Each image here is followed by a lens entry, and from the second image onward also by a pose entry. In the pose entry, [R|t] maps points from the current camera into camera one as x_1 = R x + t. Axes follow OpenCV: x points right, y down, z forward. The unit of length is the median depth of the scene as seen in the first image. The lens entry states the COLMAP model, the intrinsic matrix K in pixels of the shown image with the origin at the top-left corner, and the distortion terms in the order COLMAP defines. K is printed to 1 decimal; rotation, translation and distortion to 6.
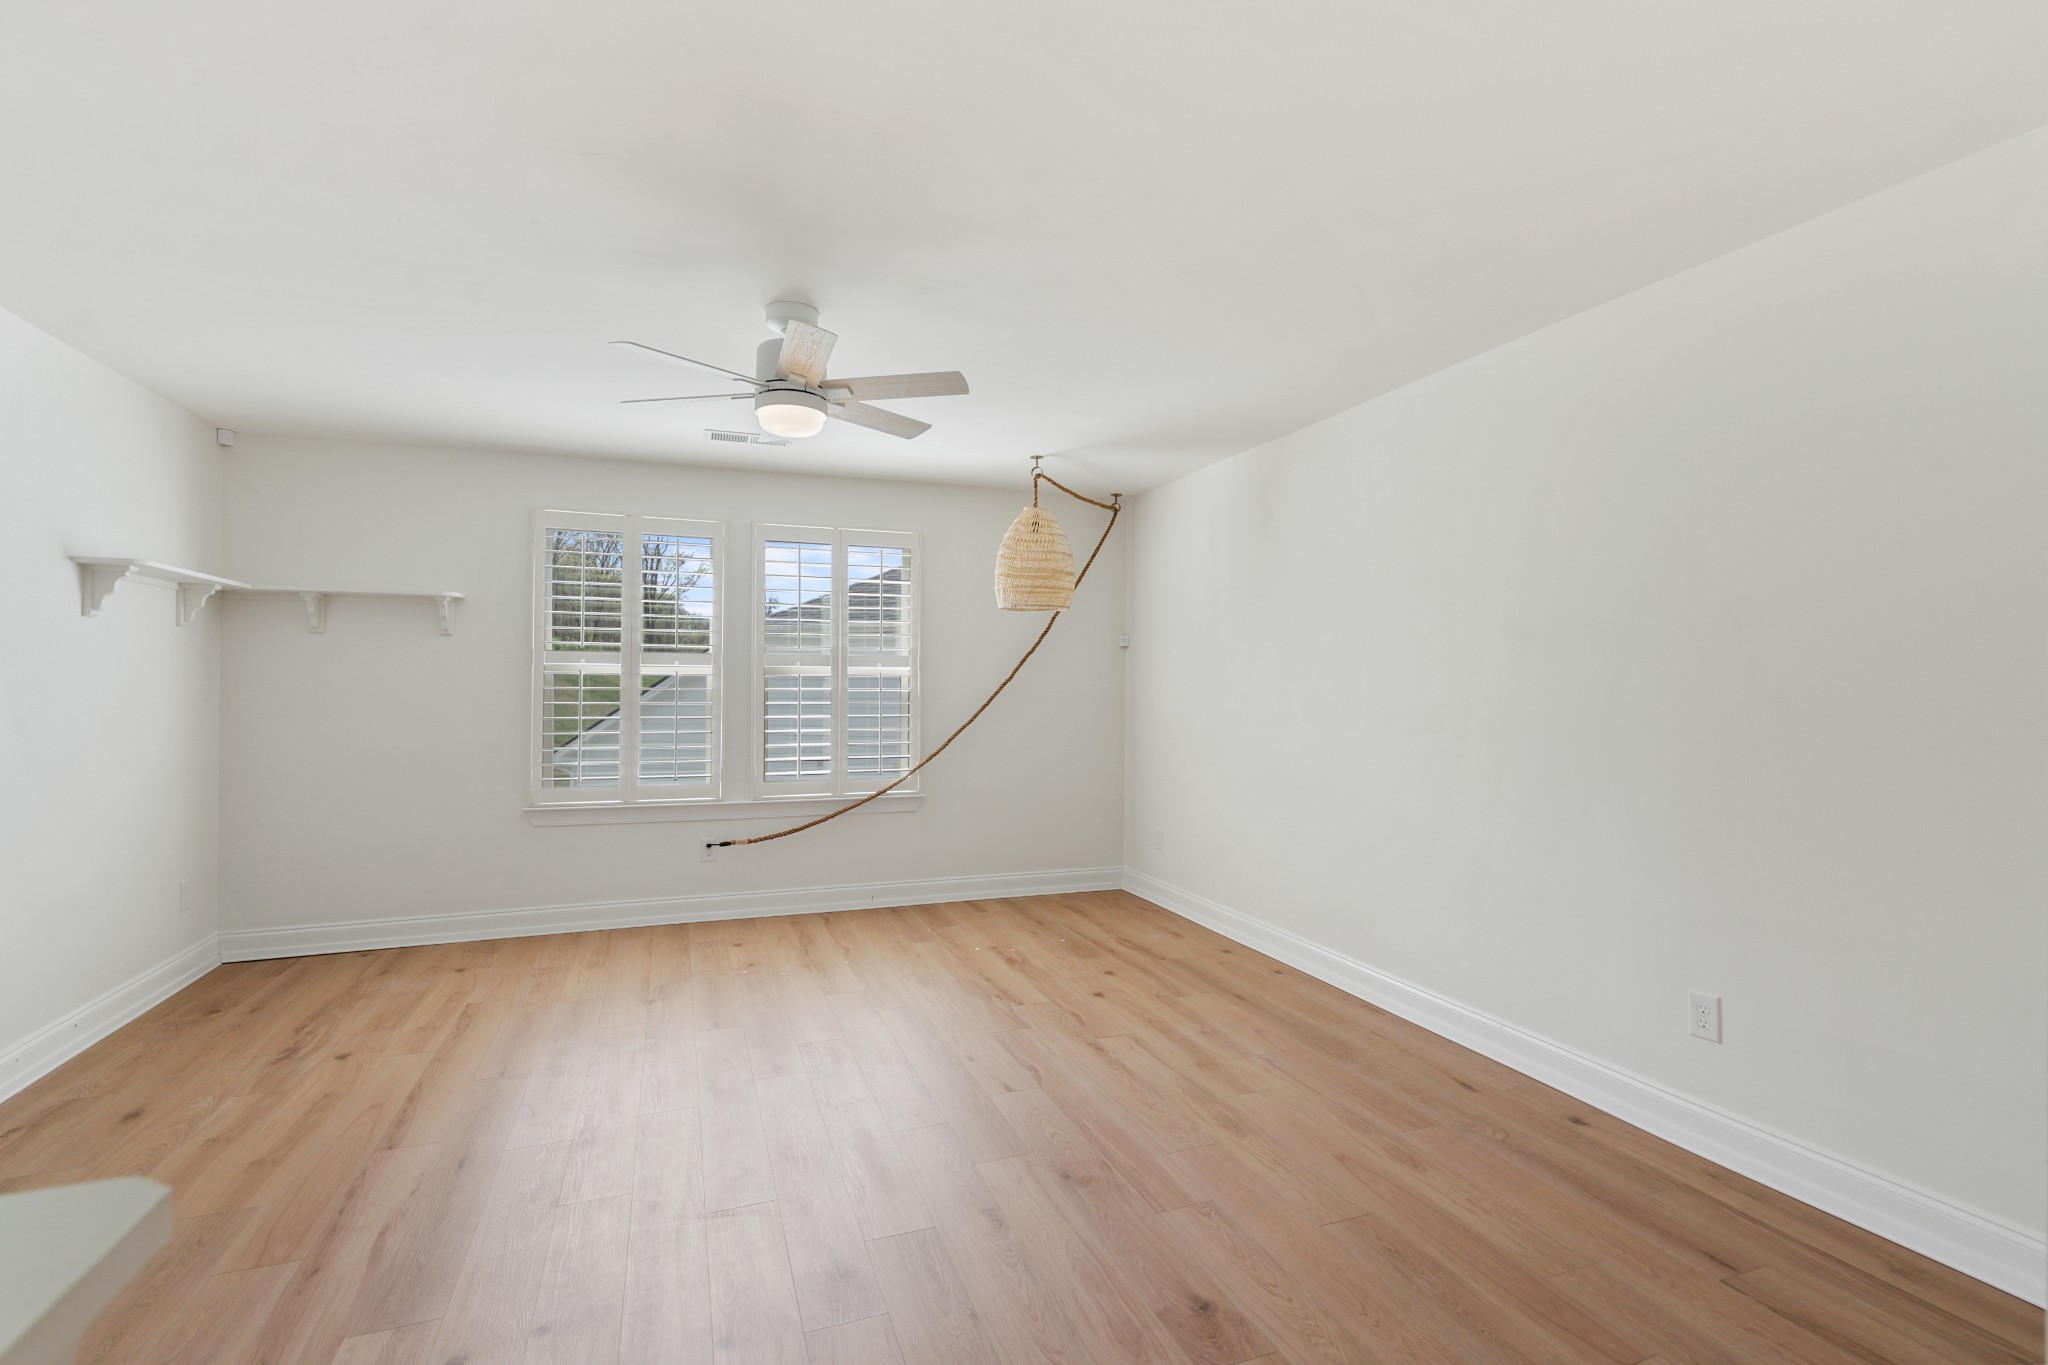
lens RADIAL K [[941.5, 0, 1033.9], [0, 941.5, 677.4], [0, 0, 1]] dist [0.000792, 0.000807]
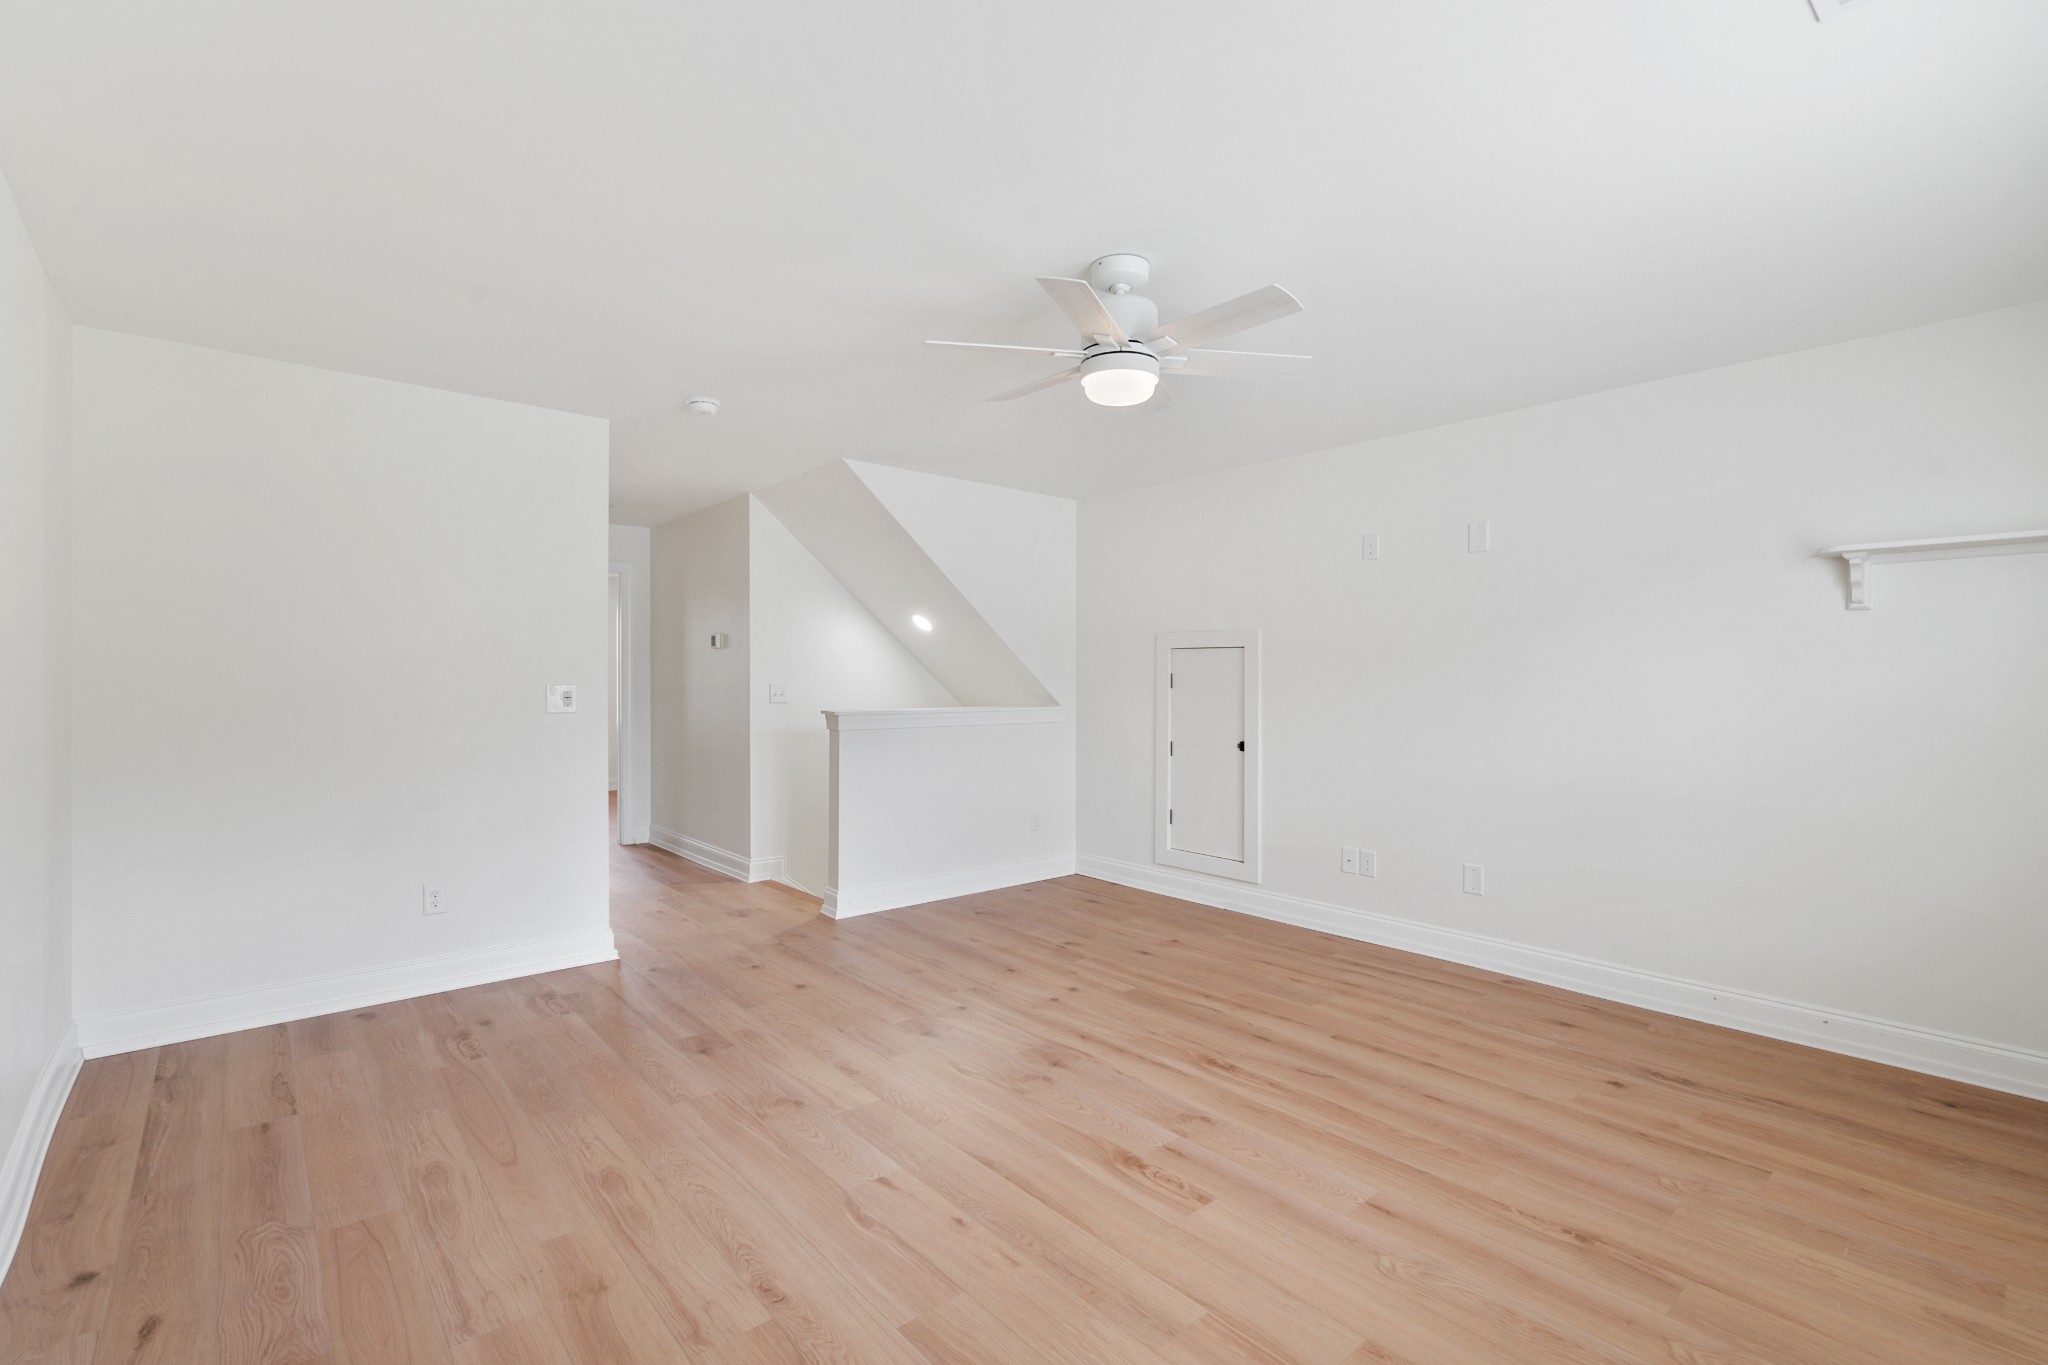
lens RADIAL K [[941.5, 0, 1019.1], [0, 941.5, 675.5], [0, 0, 1]] dist [0.000792, 0.000807]
pose [[-0.947018, -0.003995, -0.321157, 0.123194], [-0.001048, 0.999956, -0.009349, 0.013620], [0.321180, -0.008517, -0.946980, 1.793612]]
